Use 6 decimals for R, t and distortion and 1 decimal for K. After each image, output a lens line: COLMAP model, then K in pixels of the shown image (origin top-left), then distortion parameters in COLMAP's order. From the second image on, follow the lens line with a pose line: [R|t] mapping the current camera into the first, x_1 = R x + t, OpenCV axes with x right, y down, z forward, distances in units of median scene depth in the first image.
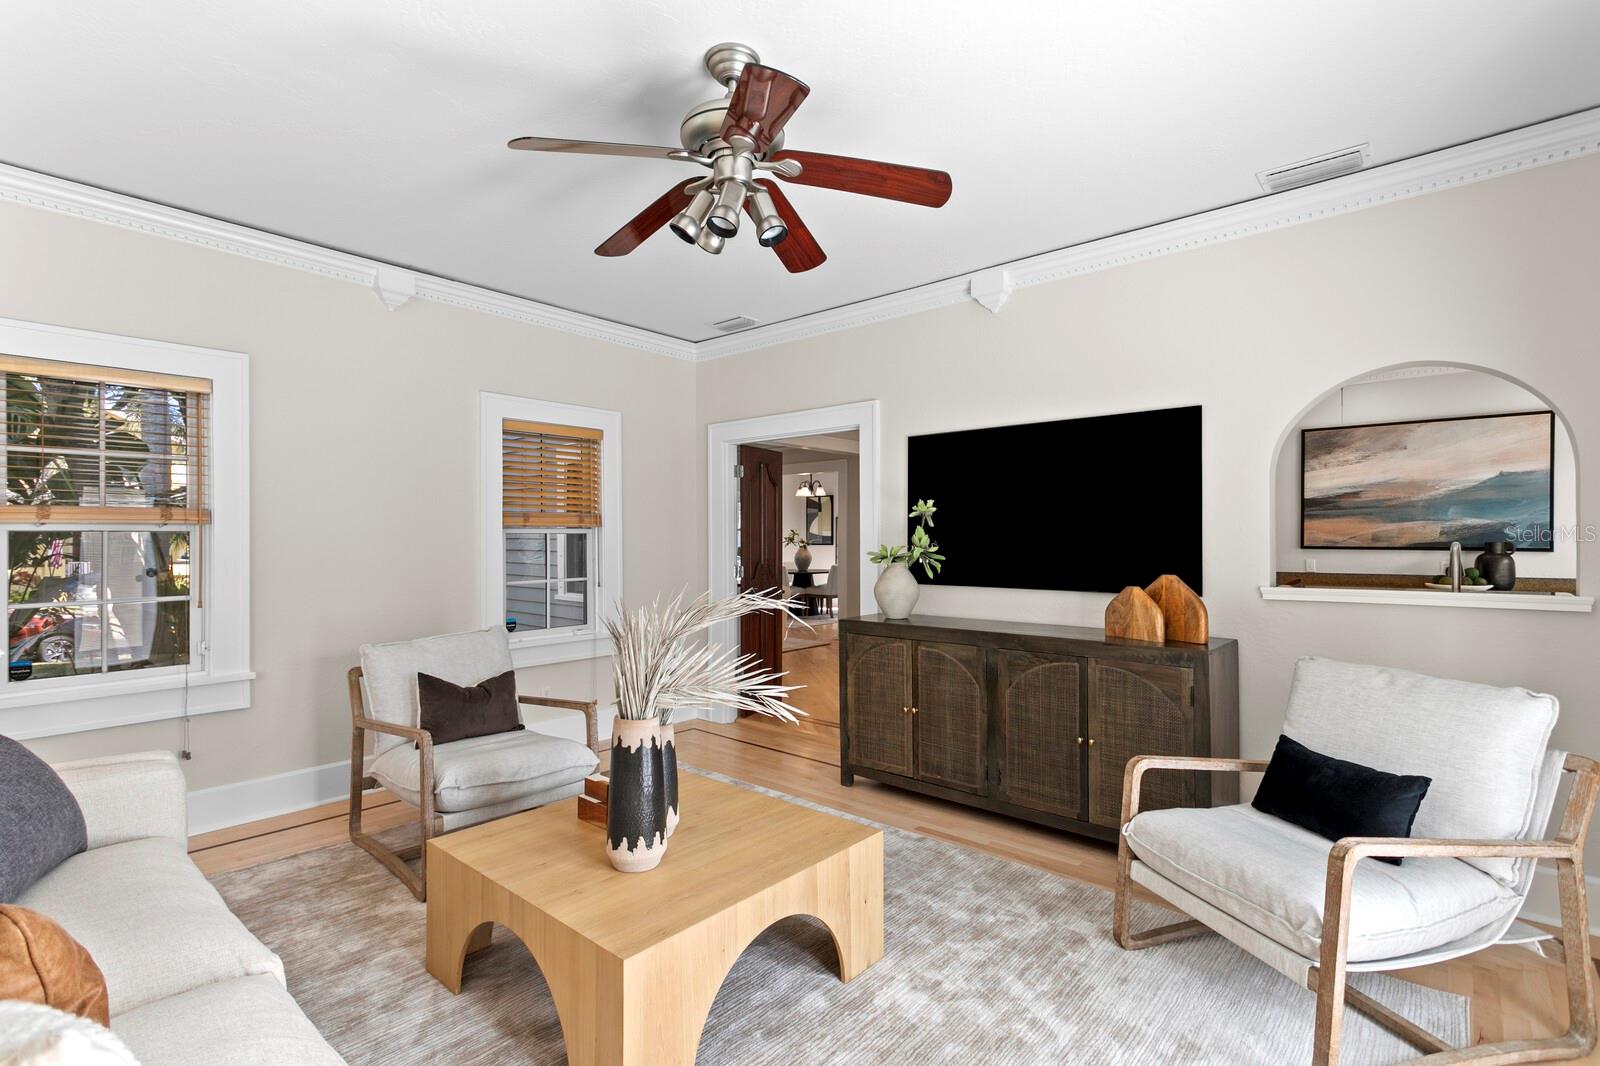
lens RADIAL K [[770.3, 0, 799.2], [0, 770.3, 536.2], [0, 0, 1]] dist [0.000559, 0.000064]
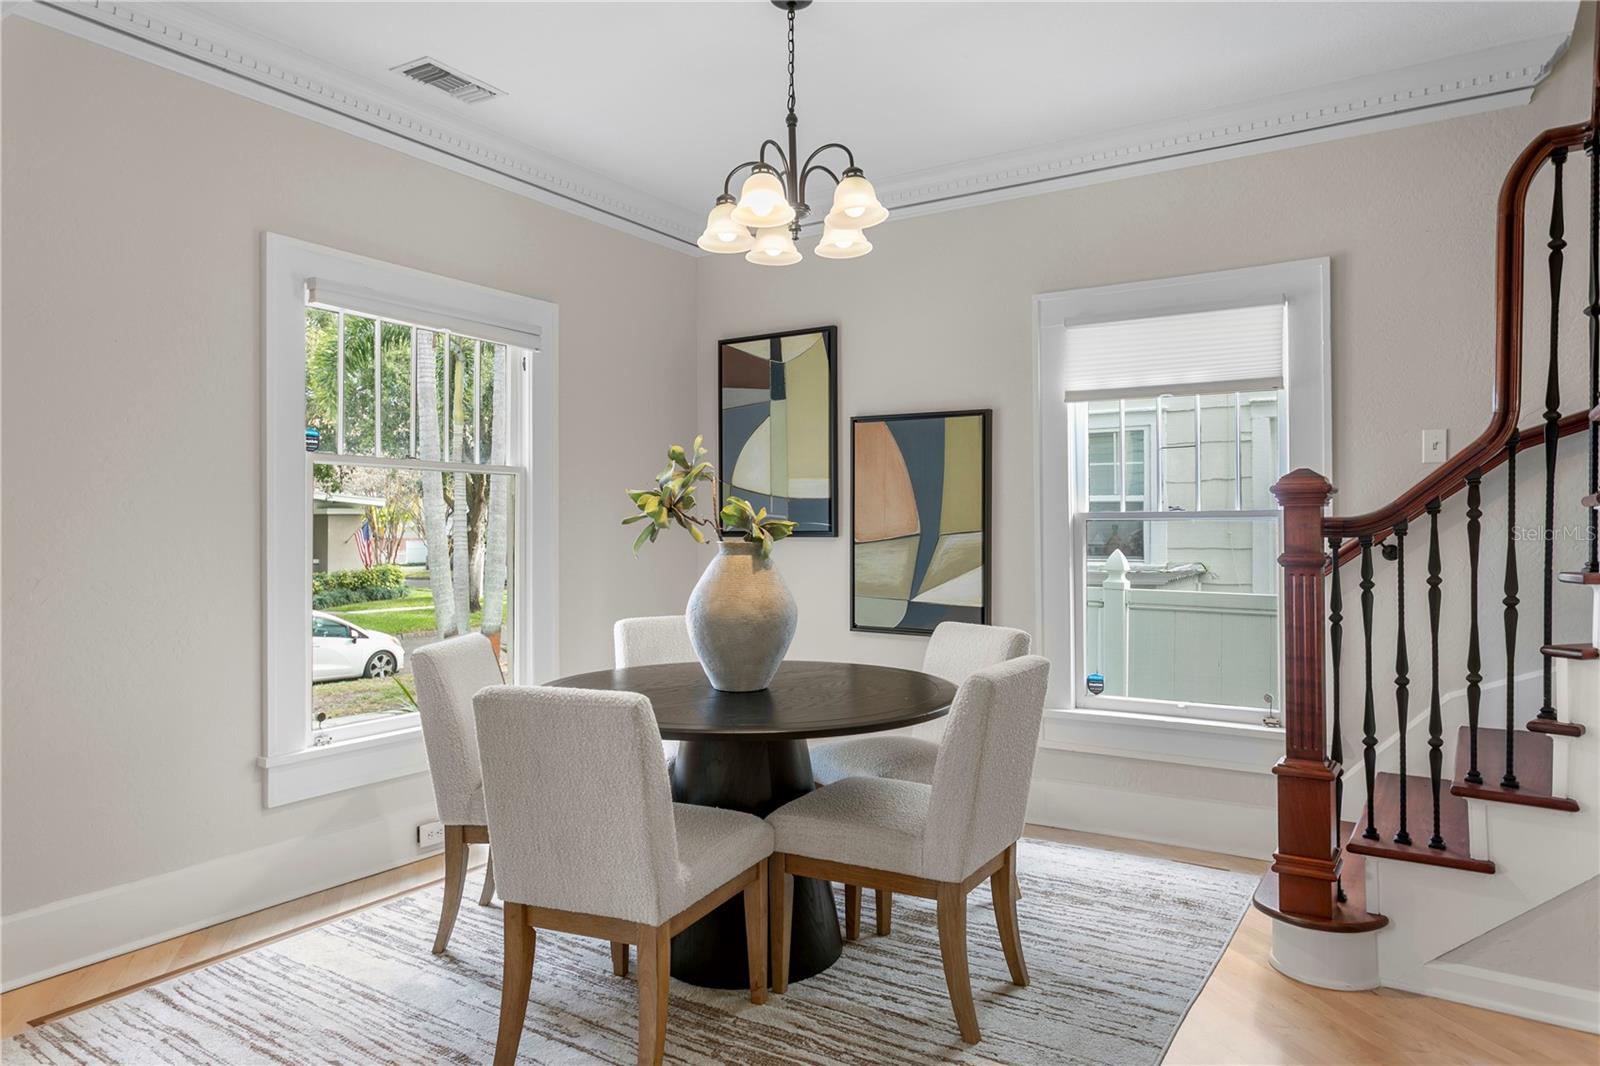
lens RADIAL K [[1016.4, 0, 798.2], [0, 1016.4, 528.8], [0, 0, 1]] dist [-0.000429, -0.000007]
pose [[0.989632, -0.001055, 0.143624, -0.015875], [0.000640, 0.999995, 0.002931, 0.010192], [-0.143626, -0.002809, 0.989628, 0.860724]]
